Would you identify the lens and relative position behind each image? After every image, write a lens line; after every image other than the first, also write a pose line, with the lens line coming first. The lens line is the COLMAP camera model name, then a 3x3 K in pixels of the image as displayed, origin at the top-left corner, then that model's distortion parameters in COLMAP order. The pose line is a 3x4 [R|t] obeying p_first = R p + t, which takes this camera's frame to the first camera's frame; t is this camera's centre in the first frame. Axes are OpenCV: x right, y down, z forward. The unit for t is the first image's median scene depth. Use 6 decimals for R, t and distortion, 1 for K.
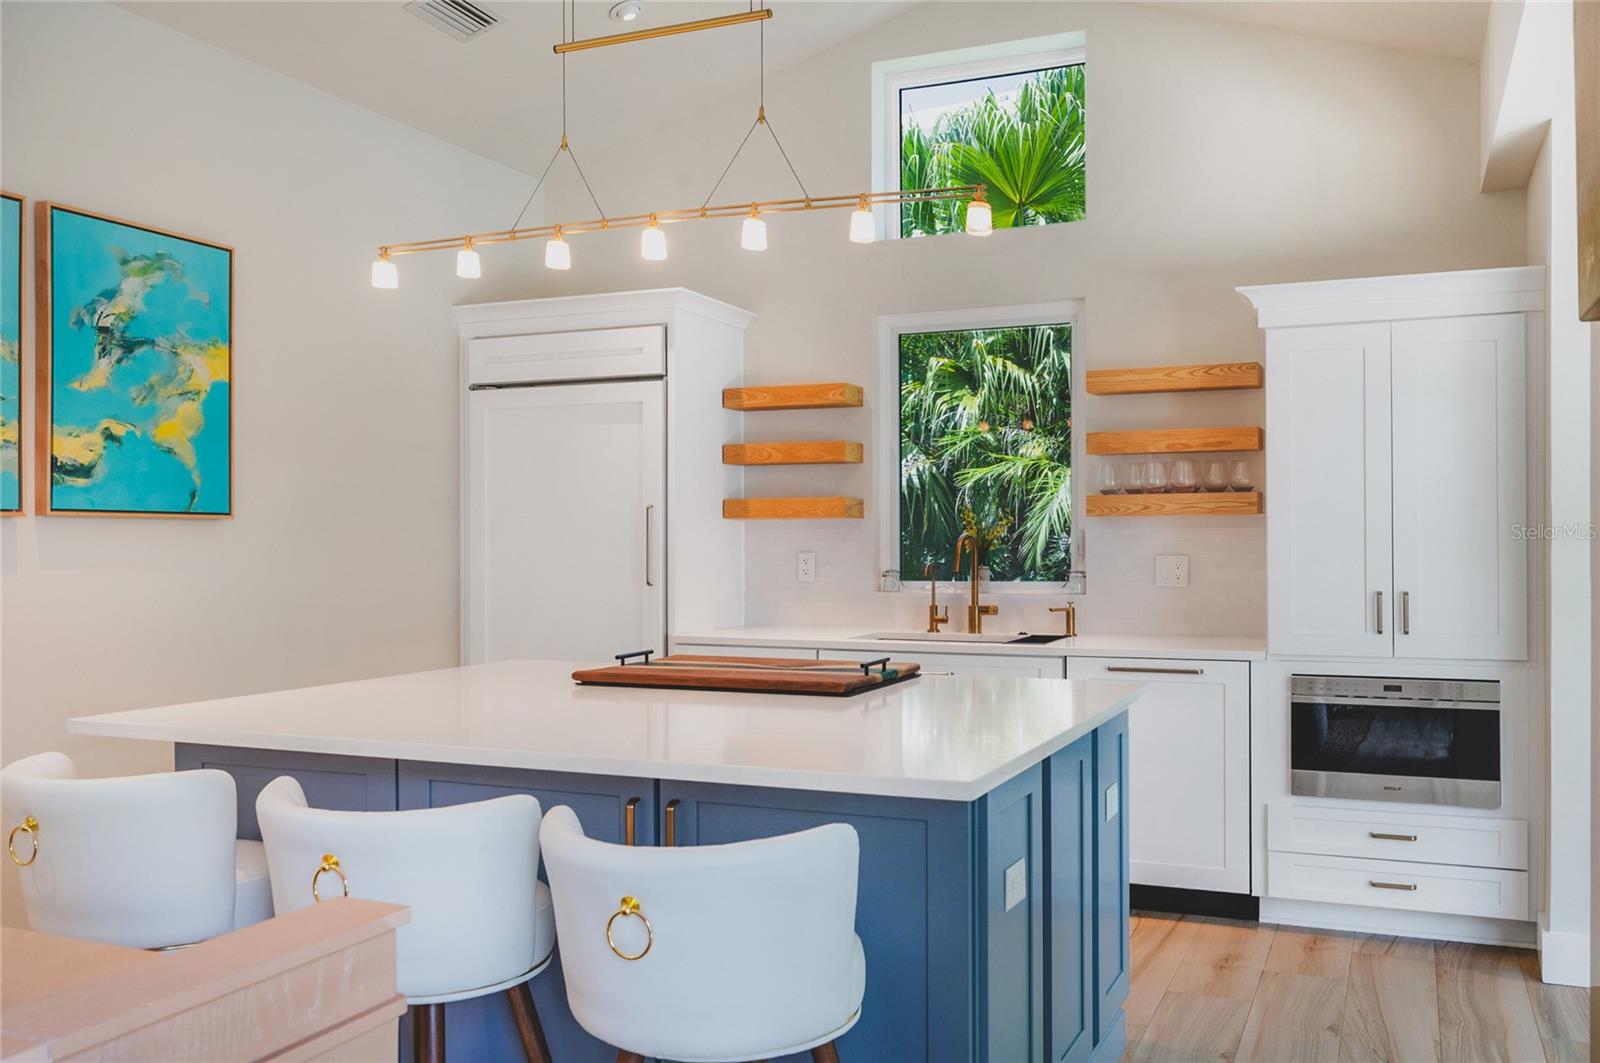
lens RADIAL K [[1436.9, 0, 825.9], [0, 1436.9, 539.6], [0, 0, 1]] dist [-0.008742, 0.007202]
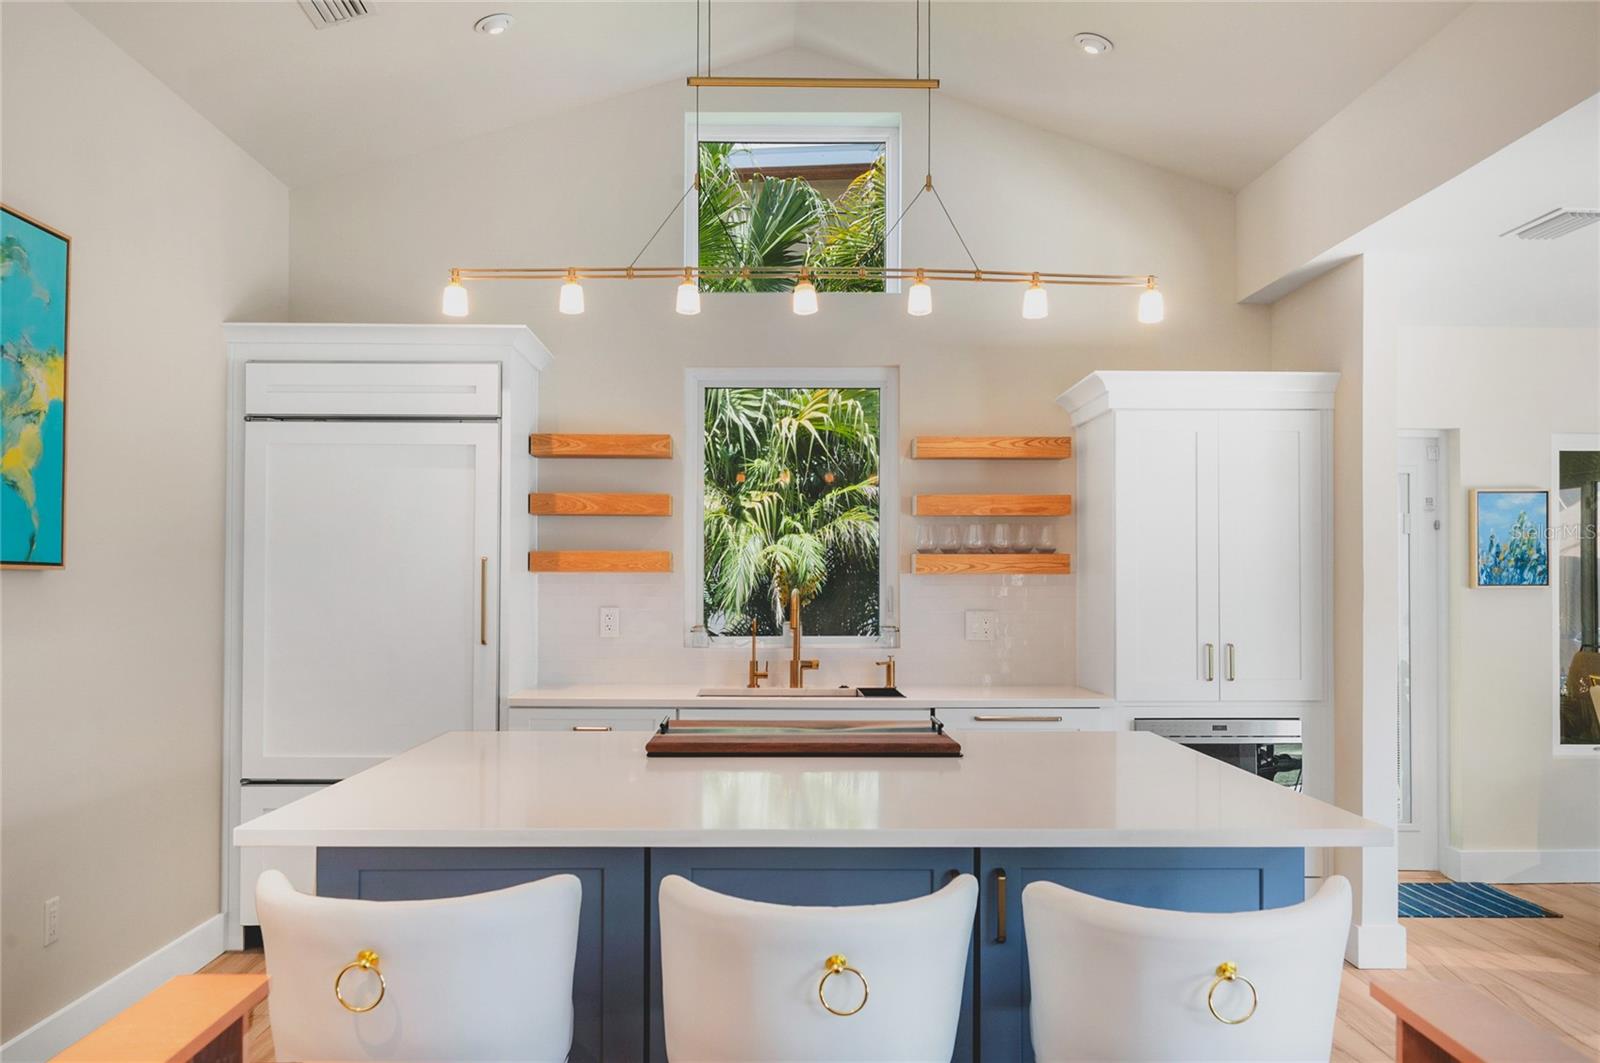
lens RADIAL K [[1436.9, 0, 837.3], [0, 1436.9, 562.7], [0, 0, 1]] dist [-0.008742, 0.007202]
pose [[0.905933, 0.012498, 0.423236, -0.320020], [-0.006162, 0.999848, -0.016335, -0.007137], [-0.423376, 0.012190, 0.905872, 0.070726]]
